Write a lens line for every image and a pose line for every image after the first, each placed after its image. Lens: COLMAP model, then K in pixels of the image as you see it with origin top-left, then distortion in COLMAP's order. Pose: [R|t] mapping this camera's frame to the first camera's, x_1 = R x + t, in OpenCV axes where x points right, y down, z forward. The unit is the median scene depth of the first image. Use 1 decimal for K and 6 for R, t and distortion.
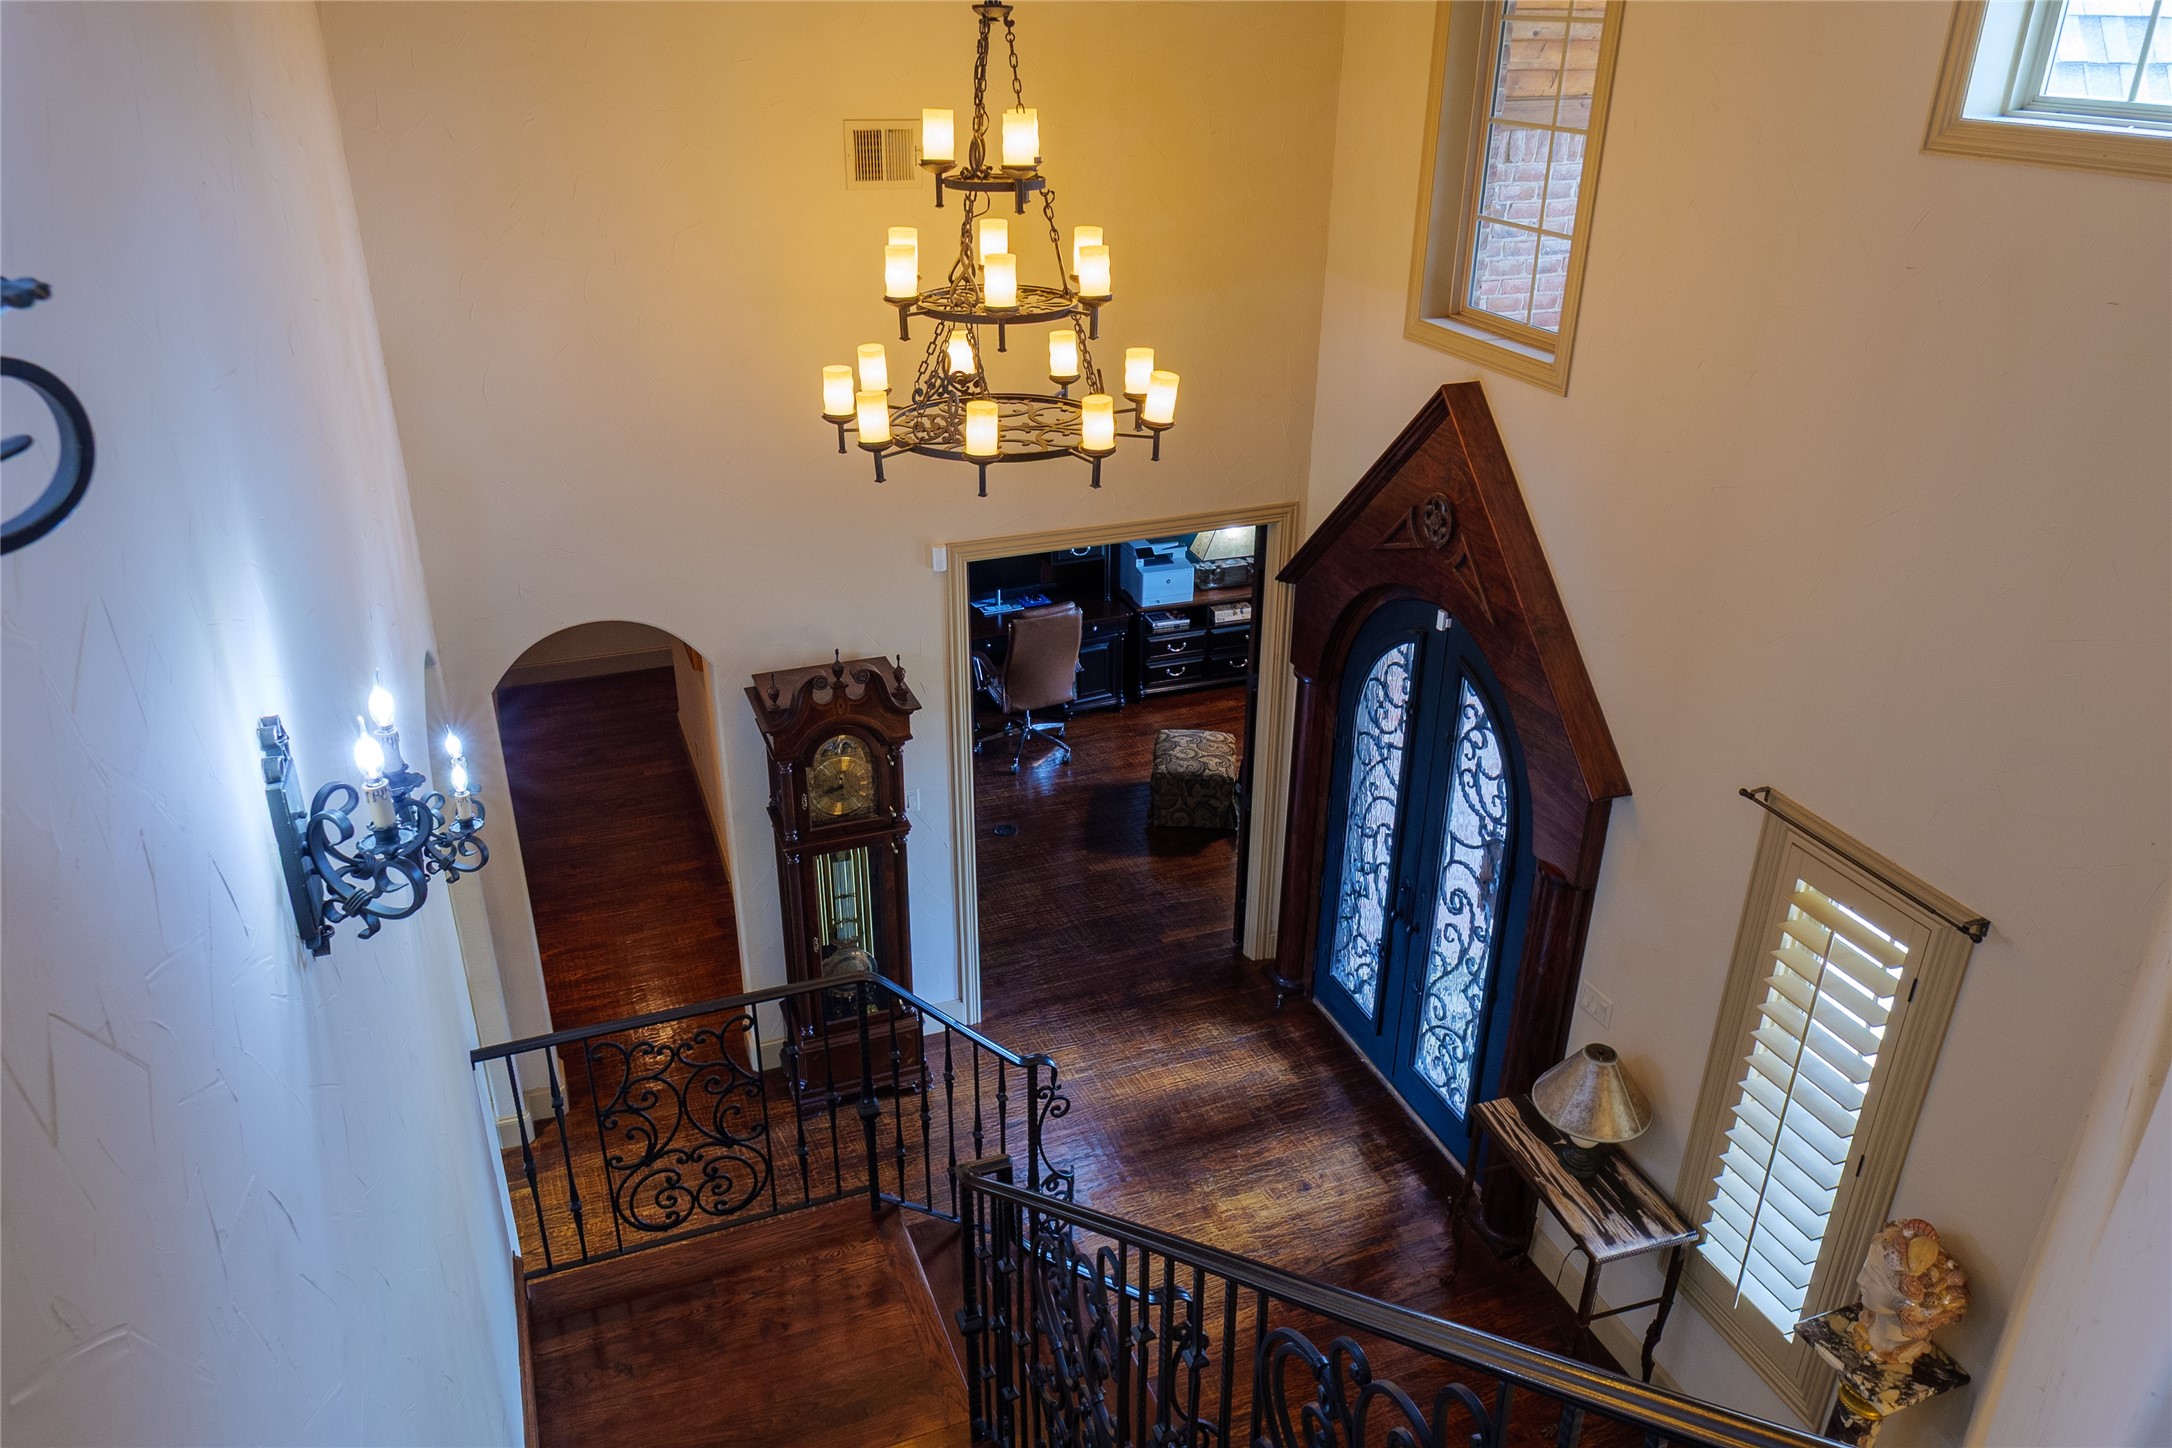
lens RADIAL K [[1522.1, 0, 1089.2], [0, 1522.1, 725.2], [0, 0, 1]] dist [0.015781, -0.017786]
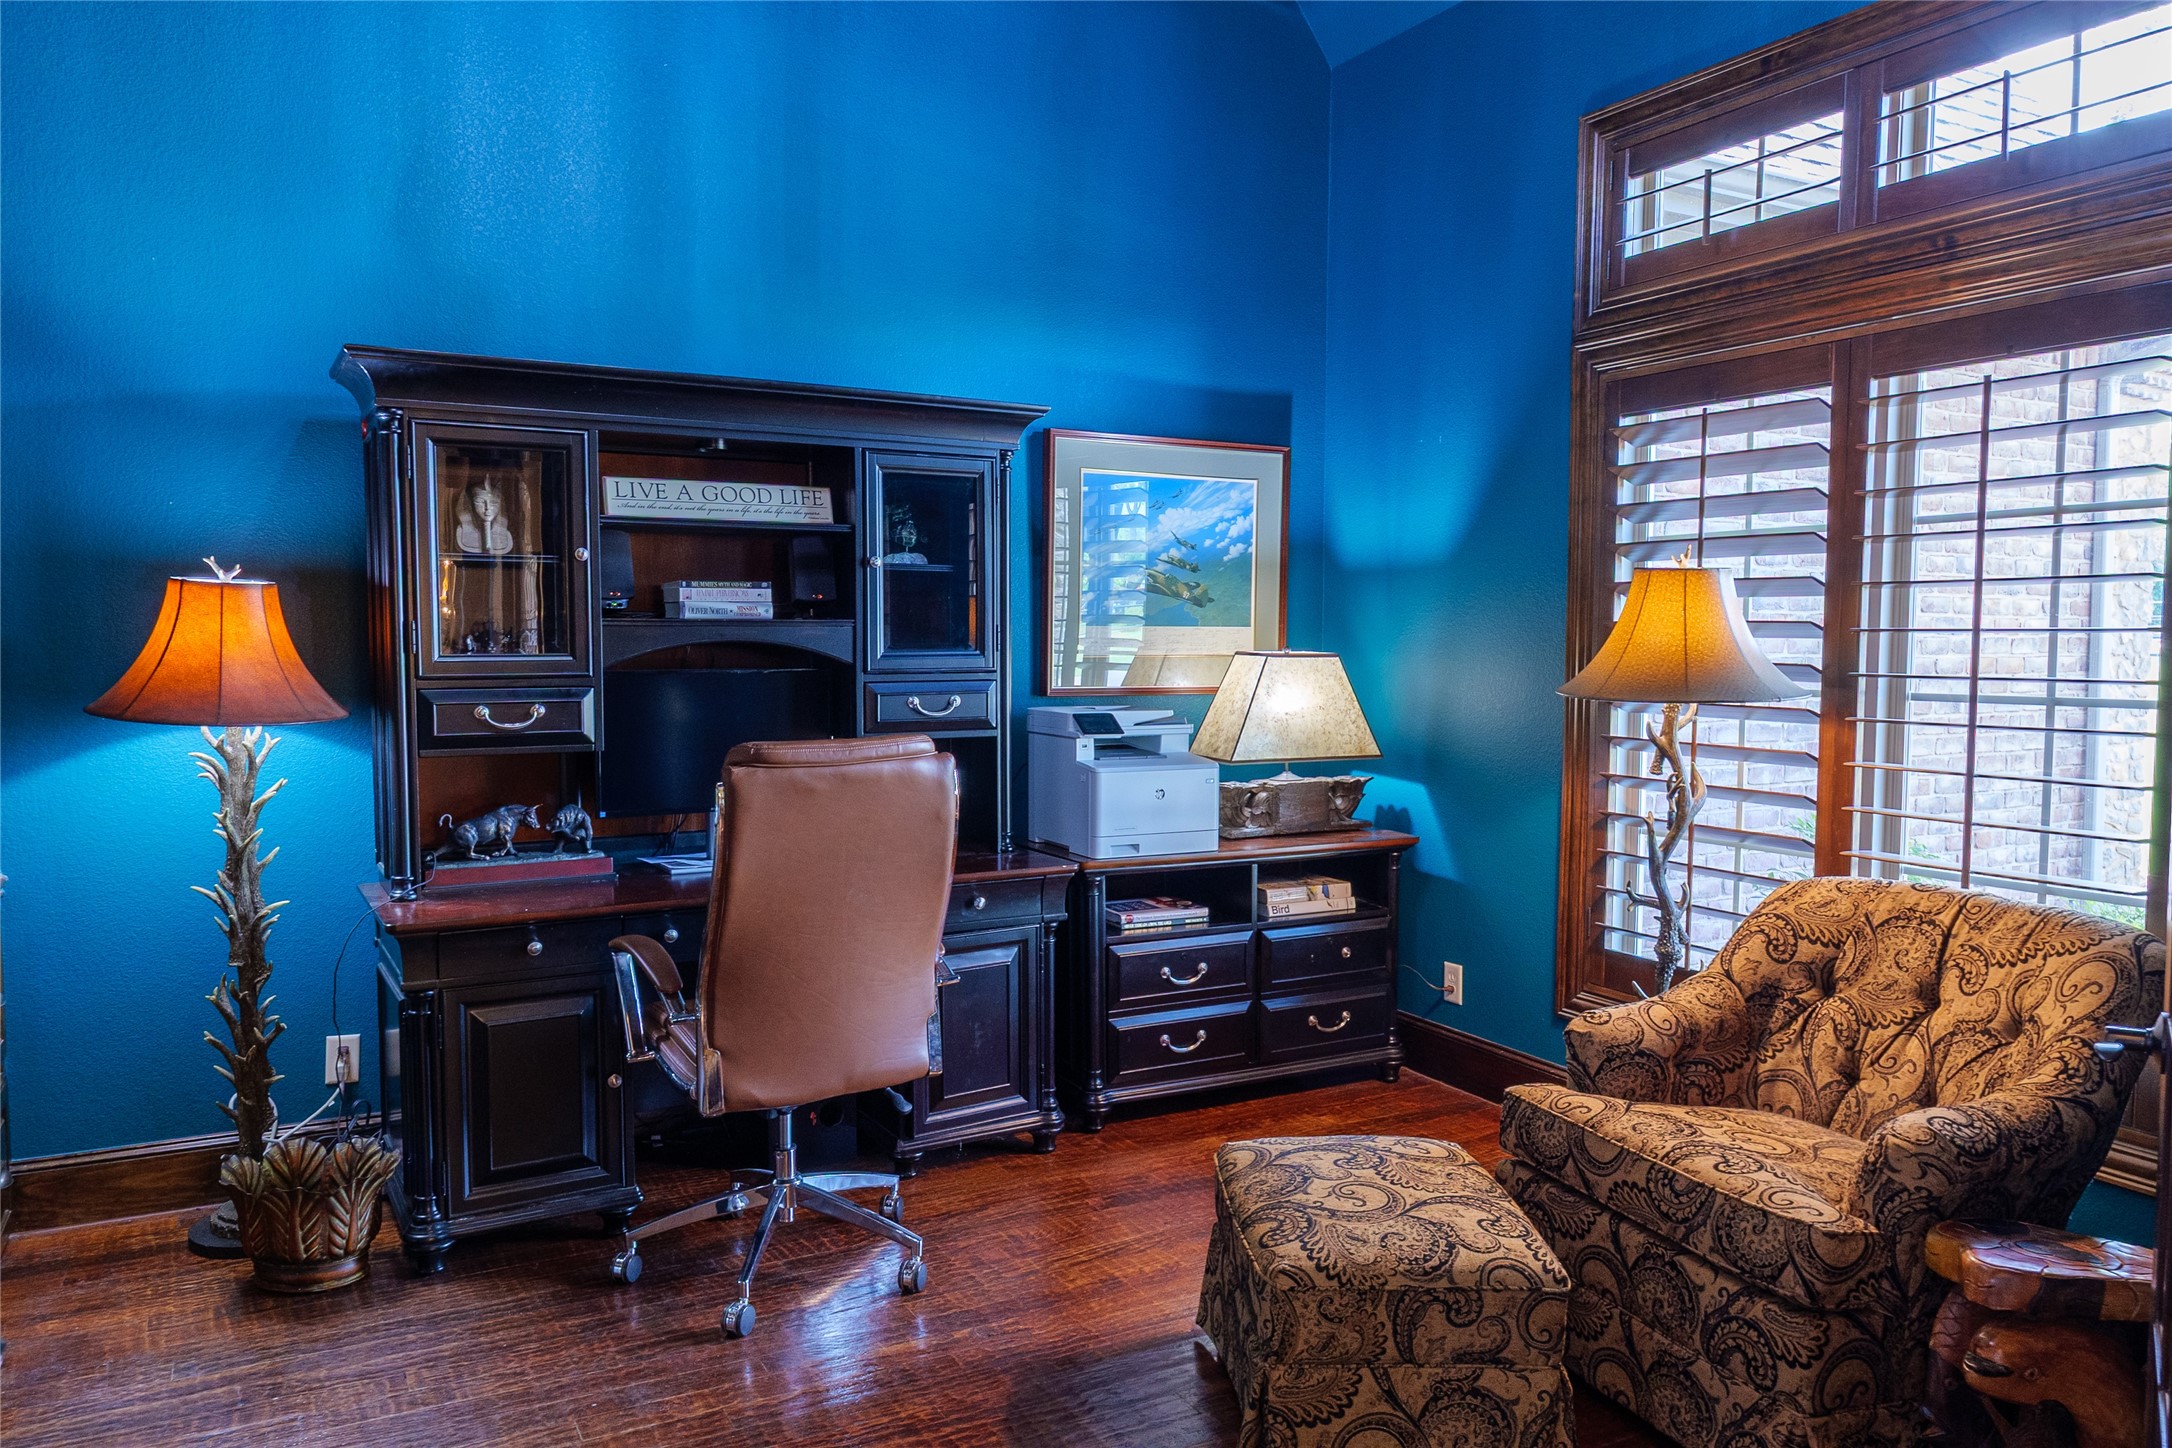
lens RADIAL K [[1522.1, 0, 1063.5], [0, 1522.1, 738.7], [0, 0, 1]] dist [0.015781, -0.017786]
pose [[0.993029, -0.012635, 0.117190, -0.018431], [0.055511, 0.927208, -0.370412, 0.036705], [-0.103979, 0.374335, 0.921445, 0.647574]]
